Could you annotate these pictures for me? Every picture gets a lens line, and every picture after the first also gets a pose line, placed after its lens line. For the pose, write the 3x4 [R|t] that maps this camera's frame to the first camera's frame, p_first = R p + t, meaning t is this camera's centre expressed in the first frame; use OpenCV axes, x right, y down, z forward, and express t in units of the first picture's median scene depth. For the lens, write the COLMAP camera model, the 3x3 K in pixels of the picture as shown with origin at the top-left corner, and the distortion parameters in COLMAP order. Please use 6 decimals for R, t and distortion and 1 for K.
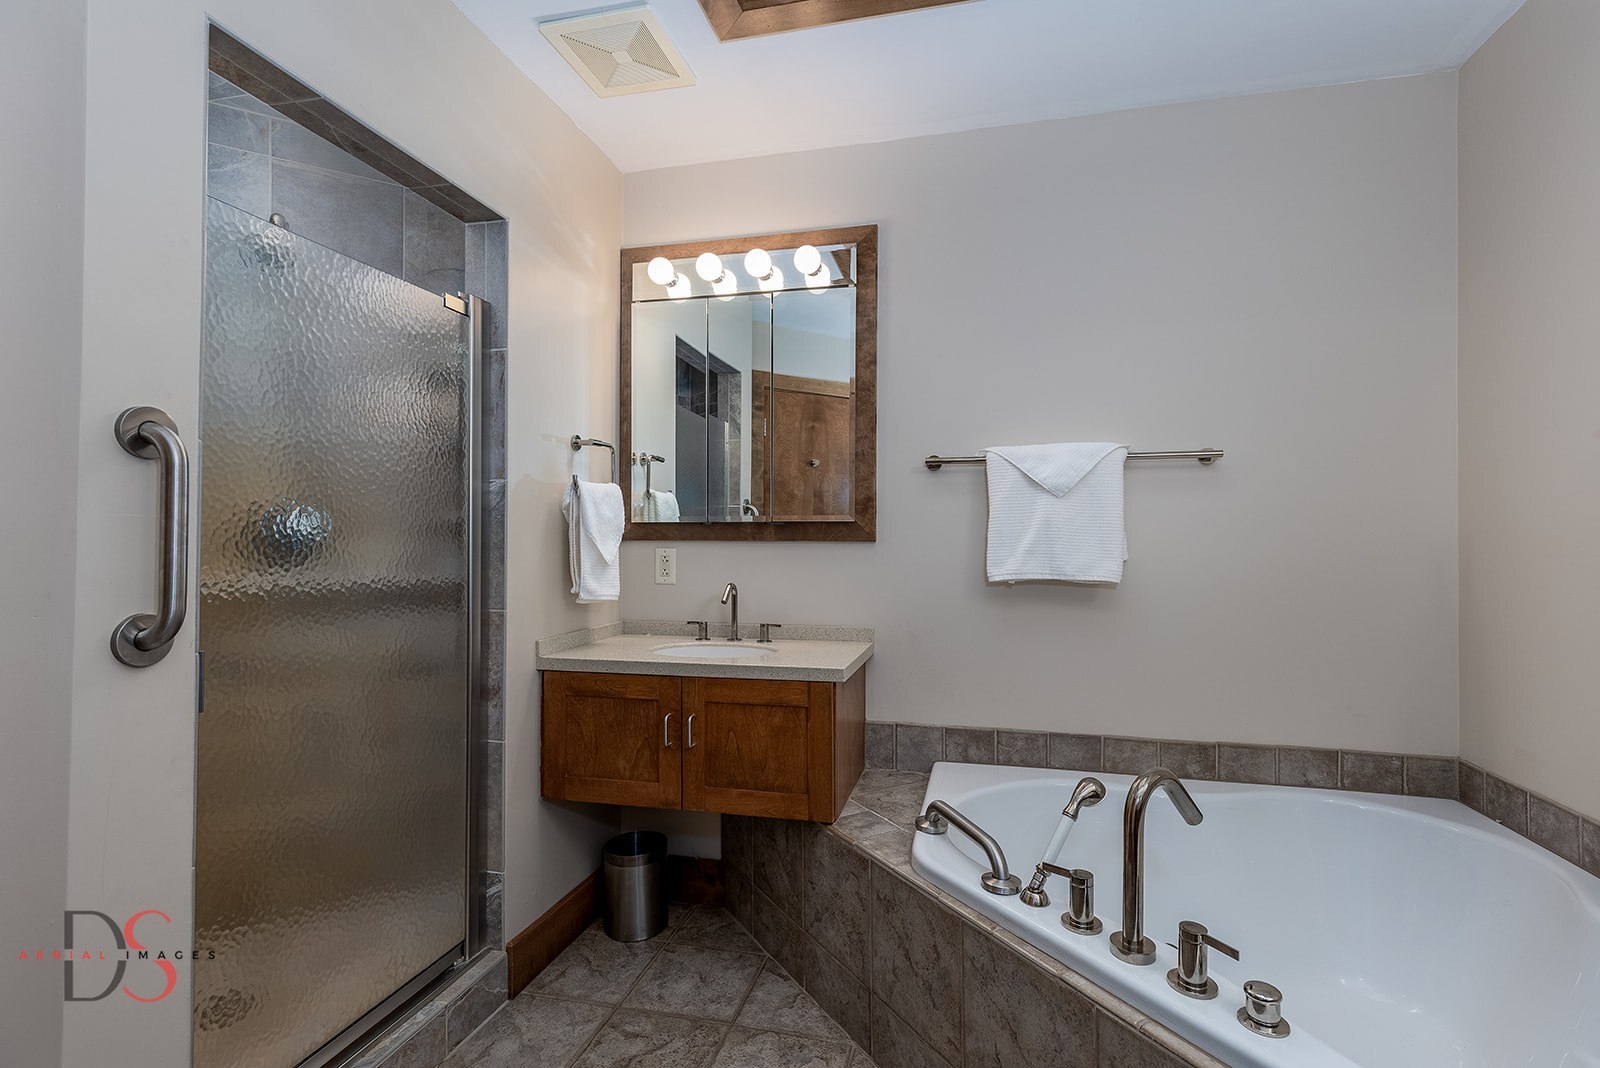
lens RADIAL K [[723.4, 0, 817.4], [0, 723.4, 533.8], [0, 0, 1]] dist [0.005556, 0.000797]
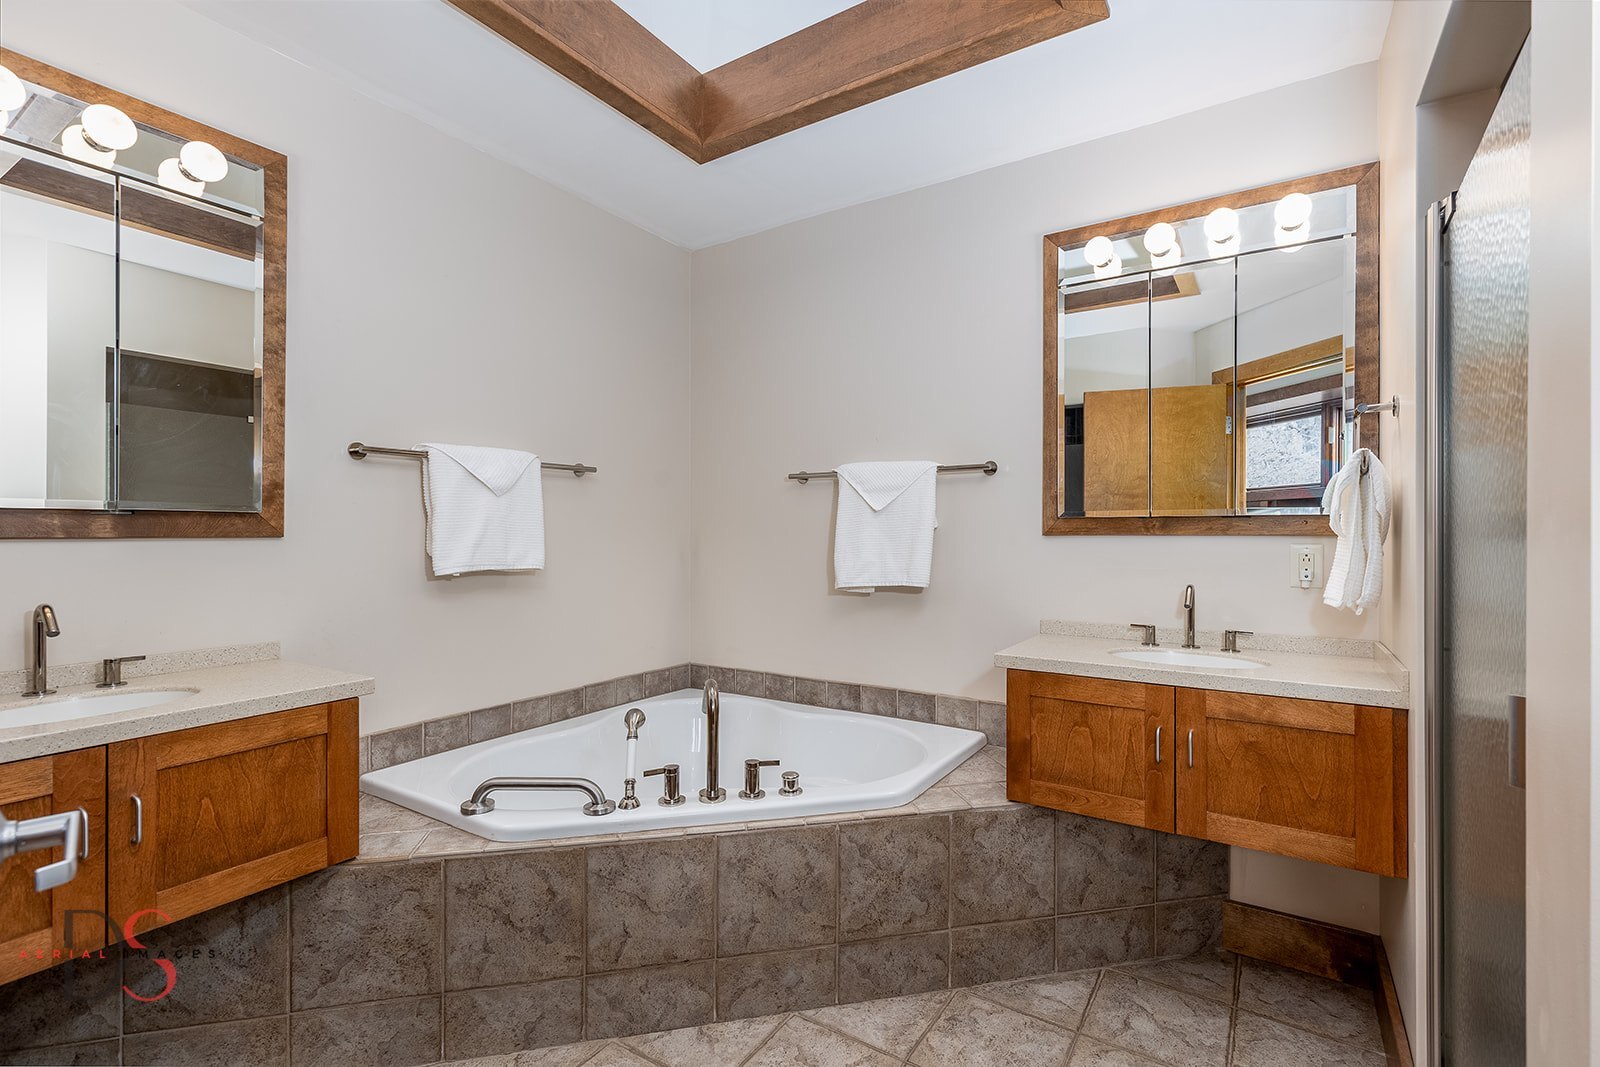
lens RADIAL K [[723.4, 0, 817.4], [0, 723.4, 533.3], [0, 0, 1]] dist [0.005556, 0.000797]
pose [[0.334663, -0.005804, 0.942320, -0.570927], [-0.004915, 0.999957, 0.007904, -0.003814], [-0.942325, -0.007277, 0.334620, 0.162625]]
